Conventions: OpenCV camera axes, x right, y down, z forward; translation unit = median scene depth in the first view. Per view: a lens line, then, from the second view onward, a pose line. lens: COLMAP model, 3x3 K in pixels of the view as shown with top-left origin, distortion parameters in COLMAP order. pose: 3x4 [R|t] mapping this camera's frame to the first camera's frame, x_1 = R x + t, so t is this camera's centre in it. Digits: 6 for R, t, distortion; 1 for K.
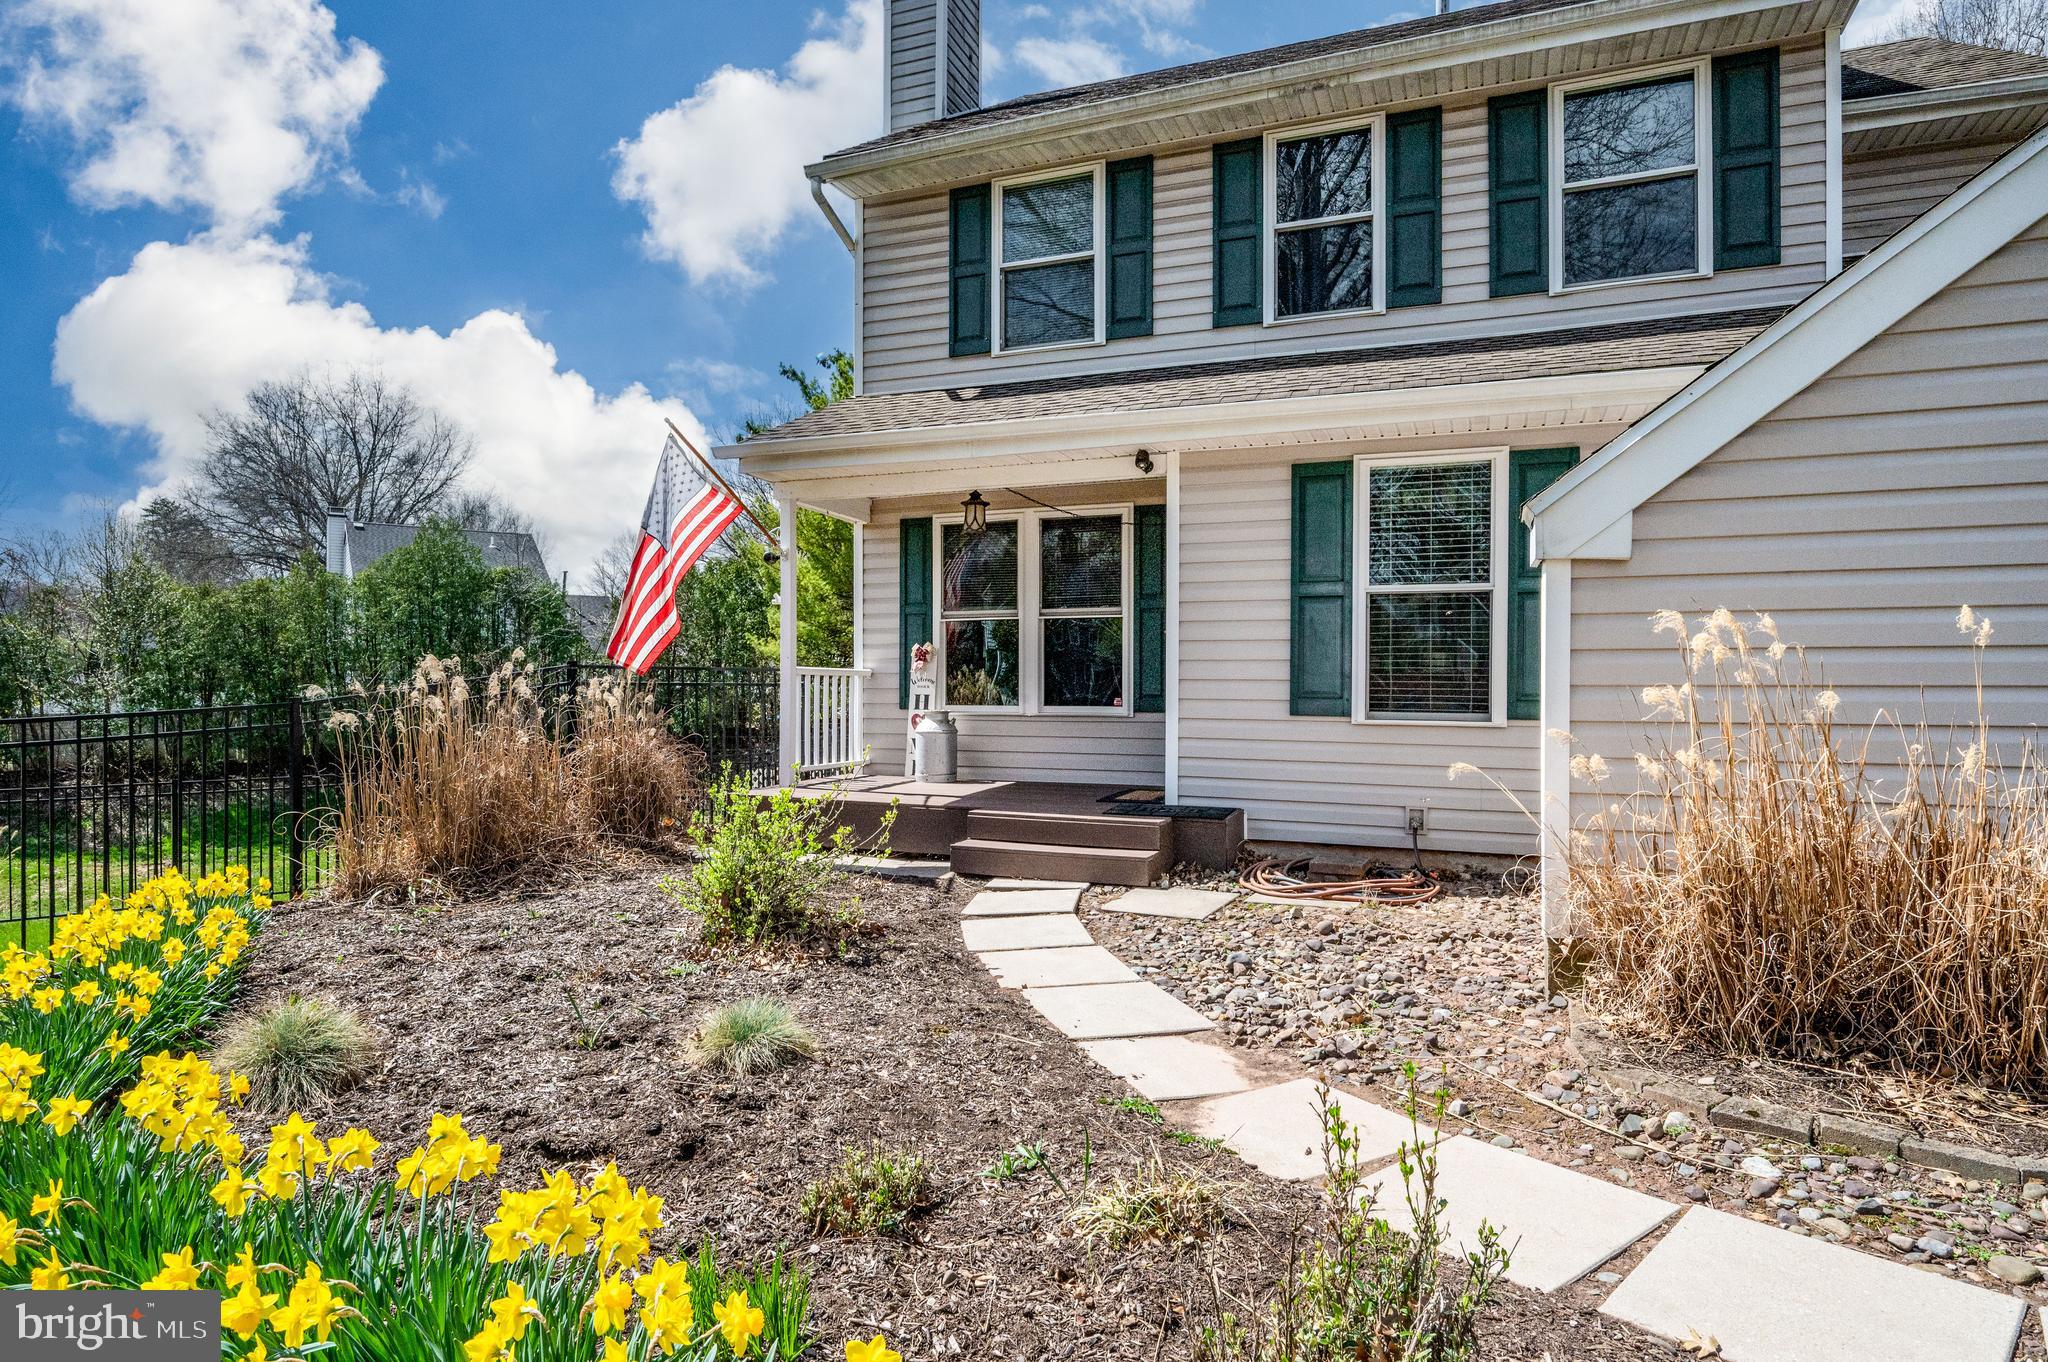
lens RADIAL K [[1164.2, 0, 1045.1], [0, 1164.2, 683.0], [0, 0, 1]] dist [-0.000569, -0.003366]
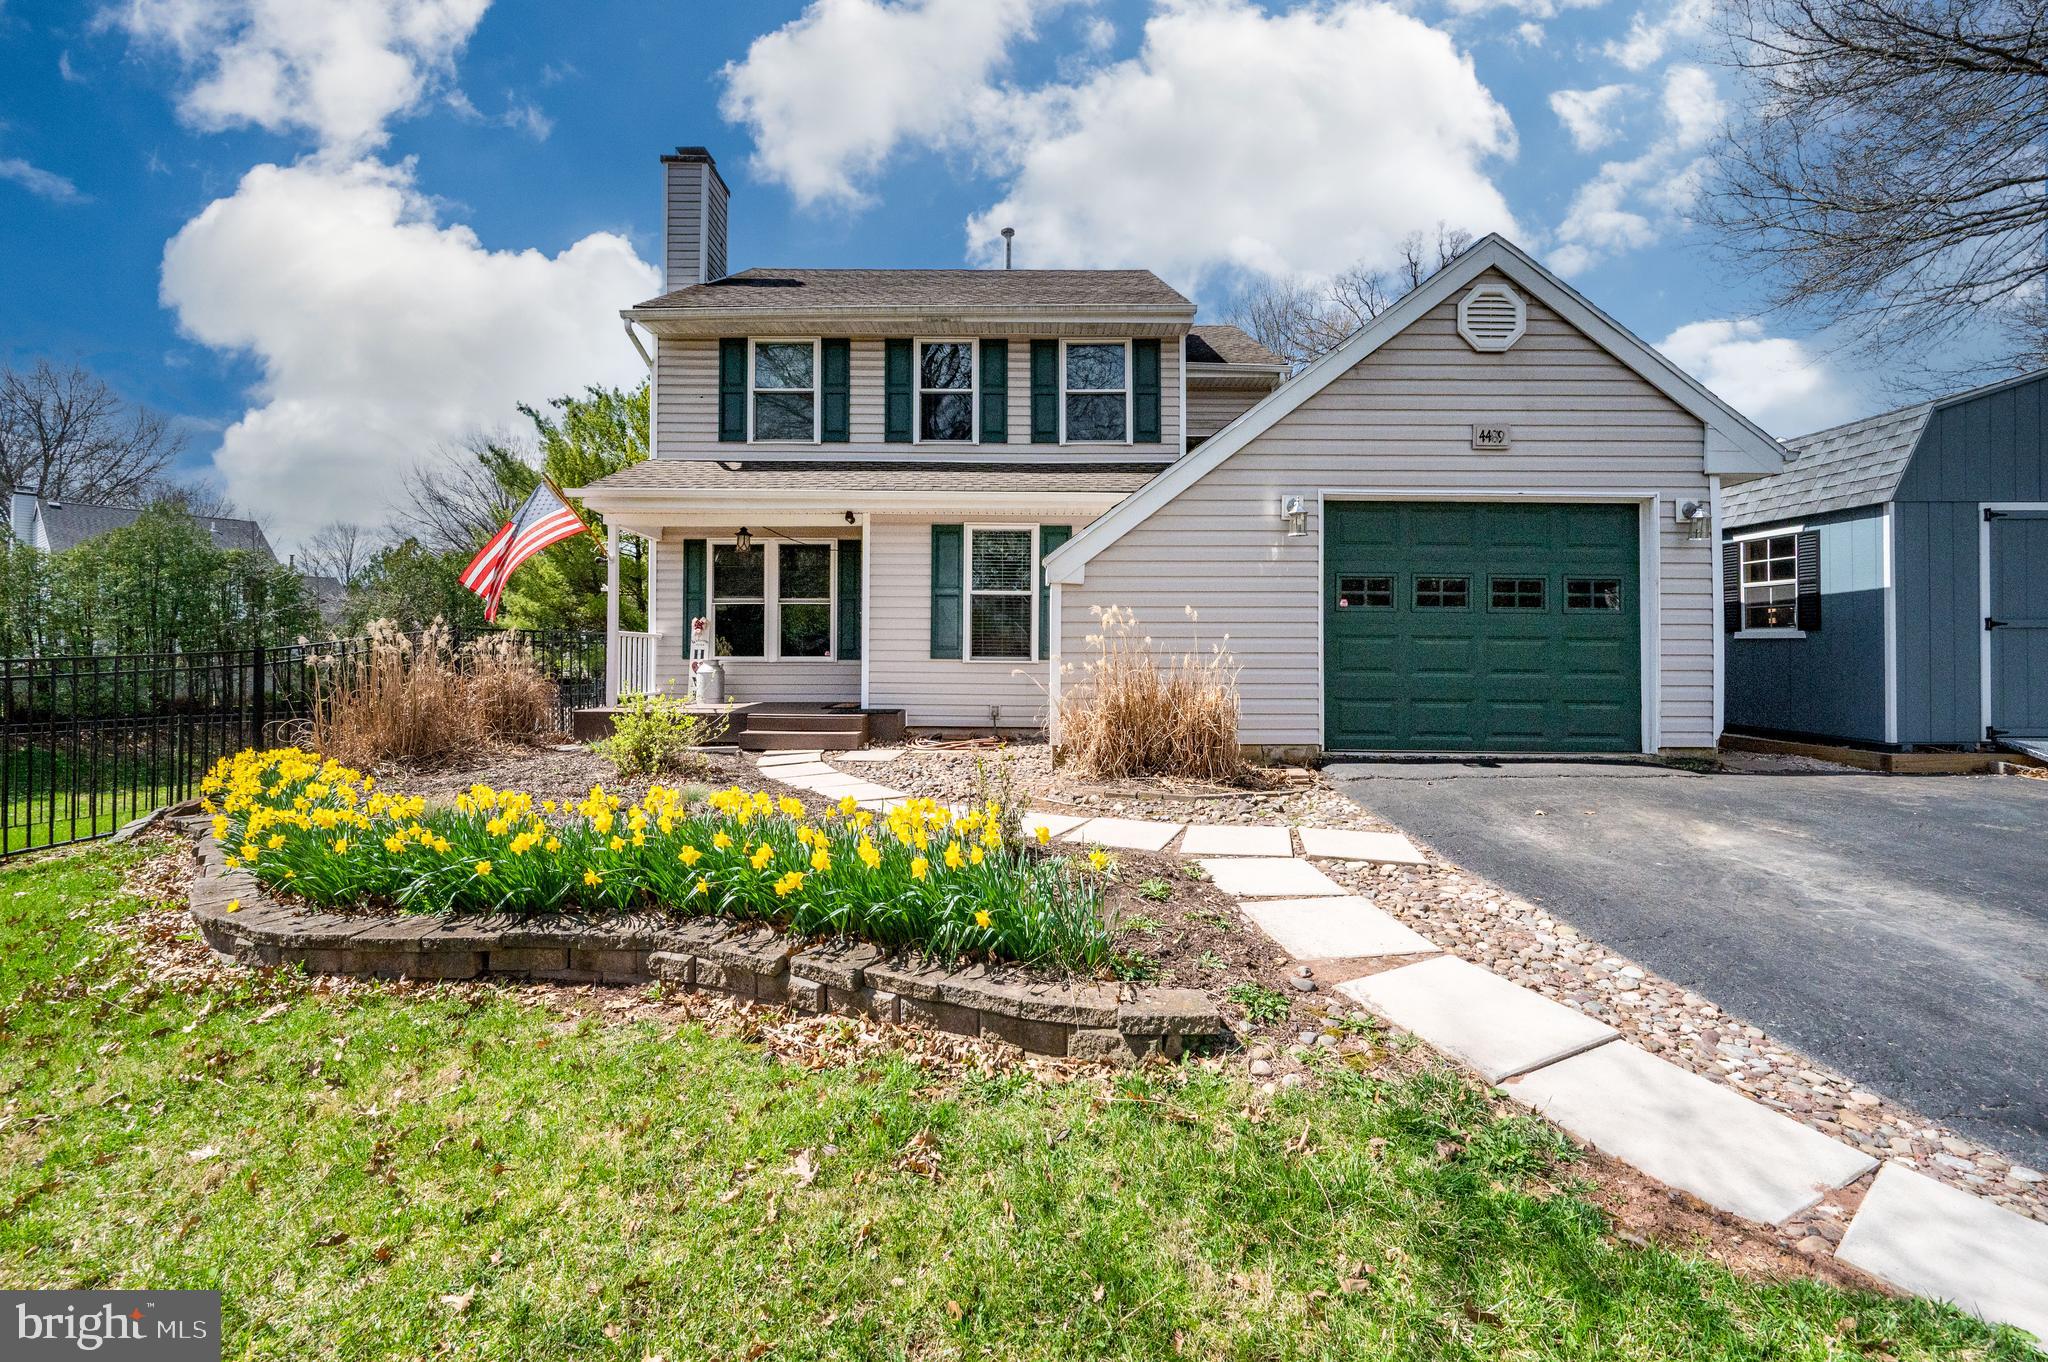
lens RADIAL K [[825.5, 0, 1051.5], [0, 825.5, 641.1], [0, 0, 1]] dist [-0.006040, 0.000925]
pose [[0.926559, 0.006453, 0.376094, -0.097283], [-0.000304, 0.999865, -0.016406, 0.019085], [-0.376150, 0.015087, 0.926436, -0.270618]]
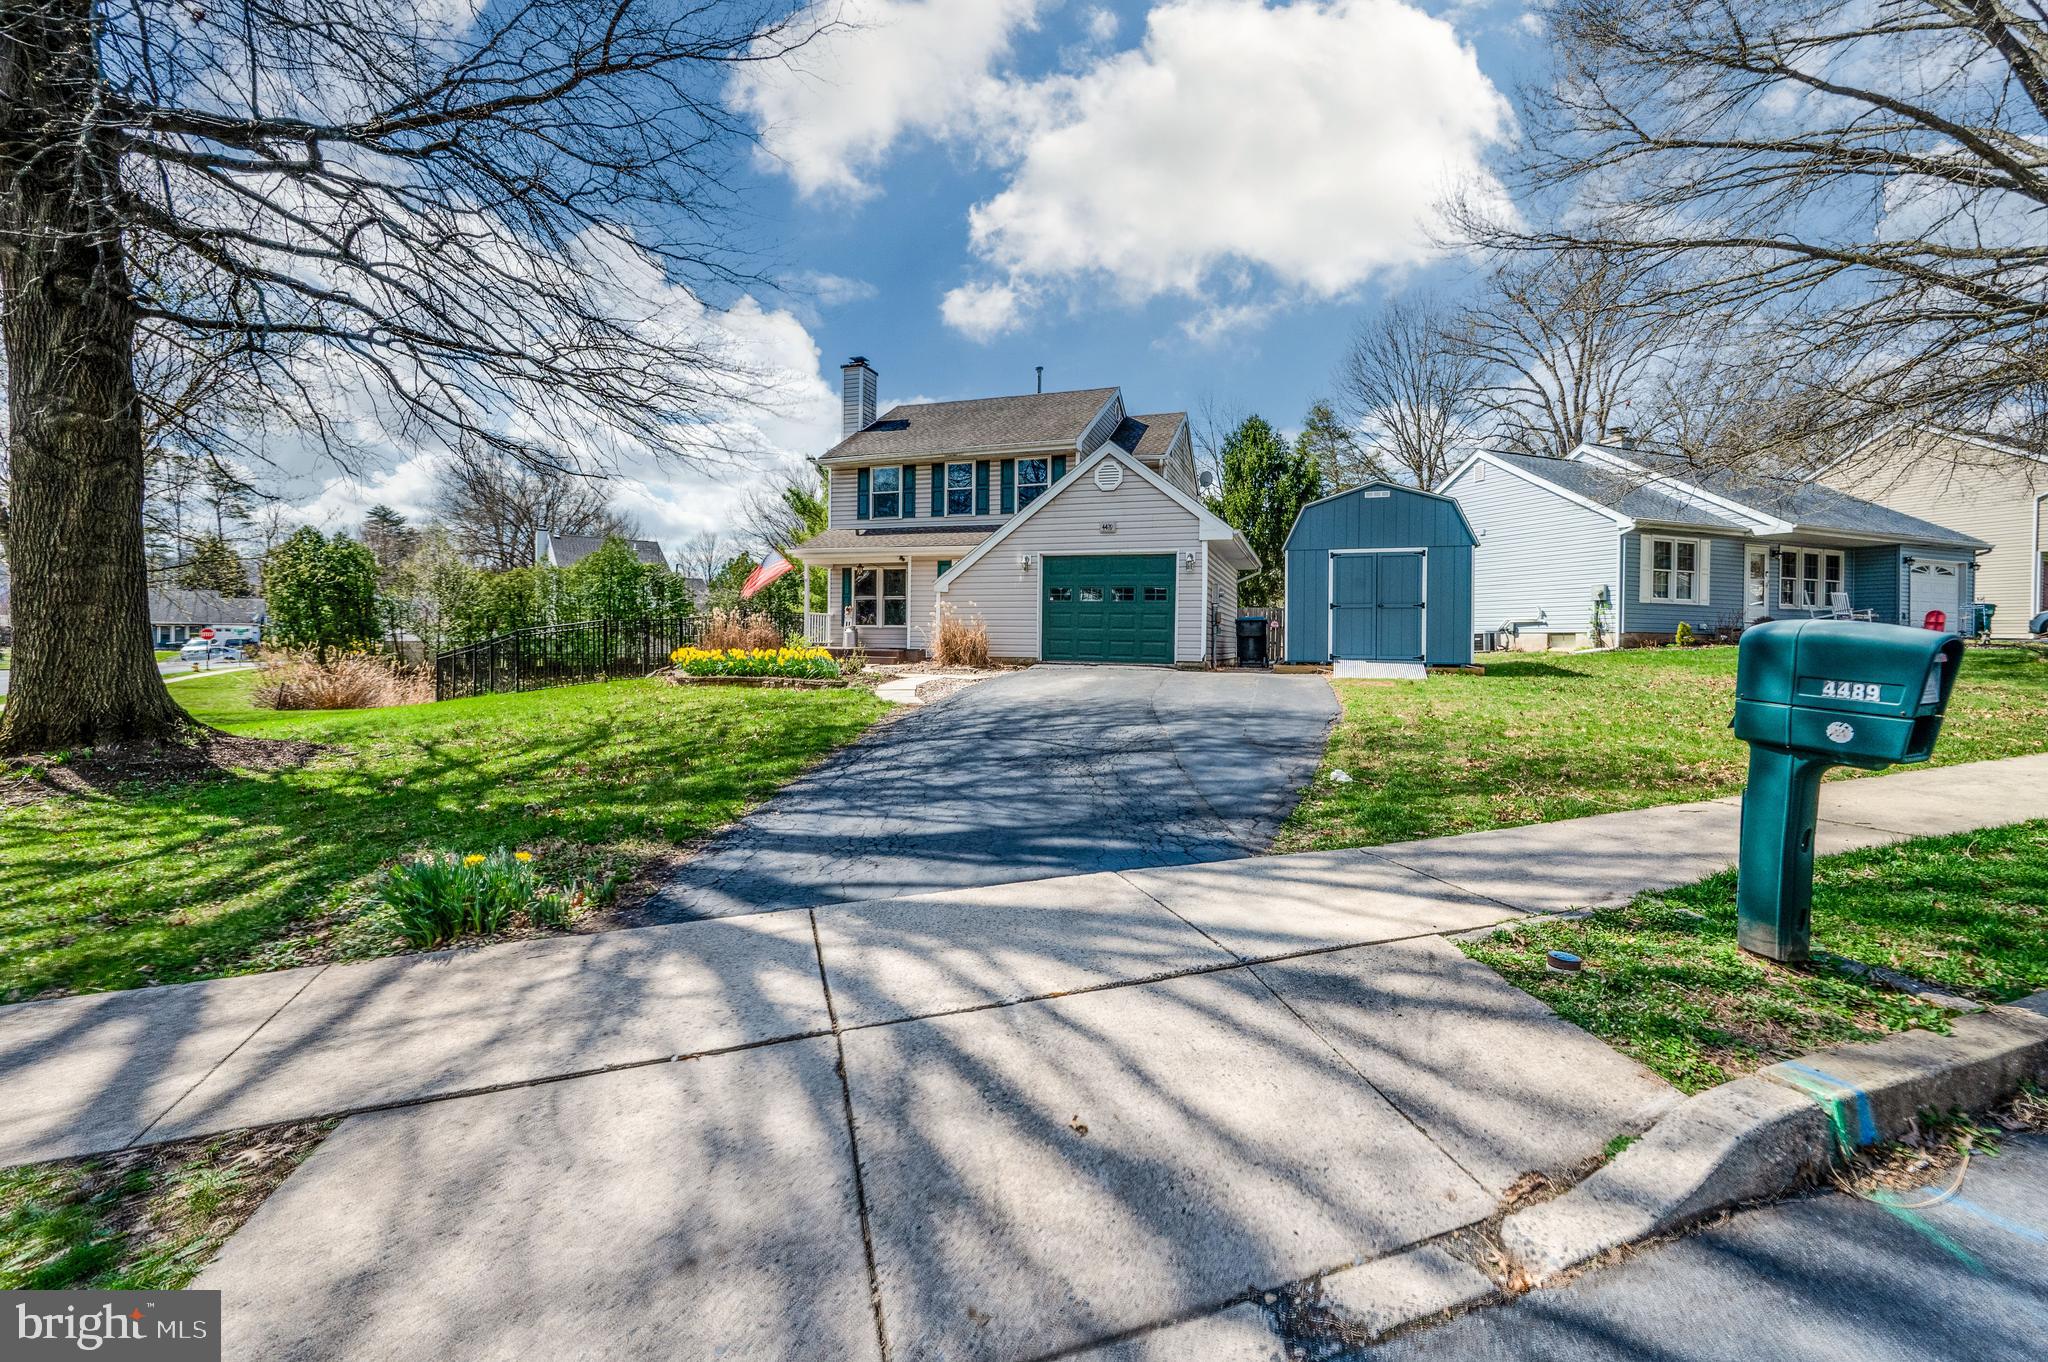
lens RADIAL K [[871.1, 0, 1055.9], [0, 871.1, 637.2], [0, 0, 1]] dist [-0.003584, -0.000190]
pose [[0.998376, 0.009460, 0.056174, 0.402033], [-0.009184, 0.999944, -0.005170, 0.071456], [-0.056220, 0.004645, 0.998408, -1.743097]]
